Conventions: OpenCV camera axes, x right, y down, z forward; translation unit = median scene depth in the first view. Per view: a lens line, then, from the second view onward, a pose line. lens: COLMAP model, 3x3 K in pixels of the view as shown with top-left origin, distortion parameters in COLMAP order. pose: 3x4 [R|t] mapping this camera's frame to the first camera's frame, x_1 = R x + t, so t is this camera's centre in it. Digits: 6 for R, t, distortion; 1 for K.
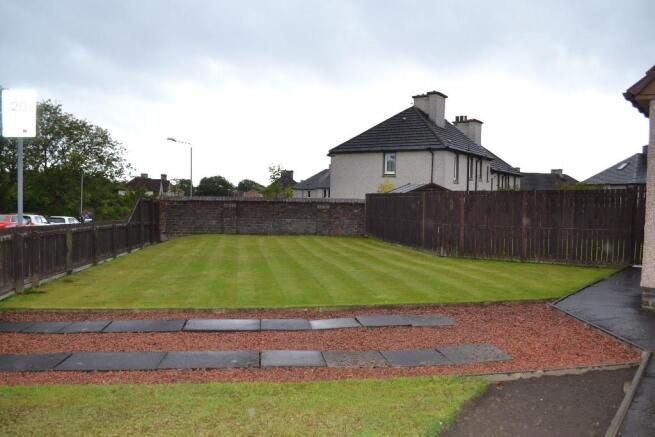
lens RADIAL K [[522.4, 0, 328.1], [0, 522.4, 220.9], [0, 0, 1]] dist [-0.077919, -0.010758]
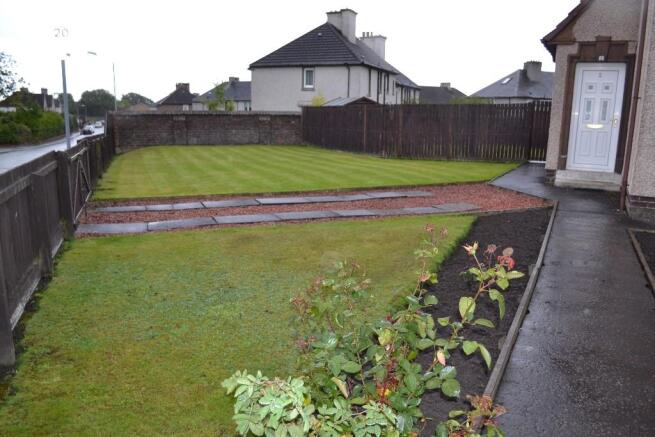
lens RADIAL K [[522.4, 0, 324.2], [0, 522.4, 219.5], [0, 0, 1]] dist [-0.077919, -0.010758]
pose [[0.978810, -0.046075, 0.199518, -0.071824], [0.013165, 0.986501, 0.163226, 0.003410], [-0.204345, -0.157140, 0.966204, -0.079609]]
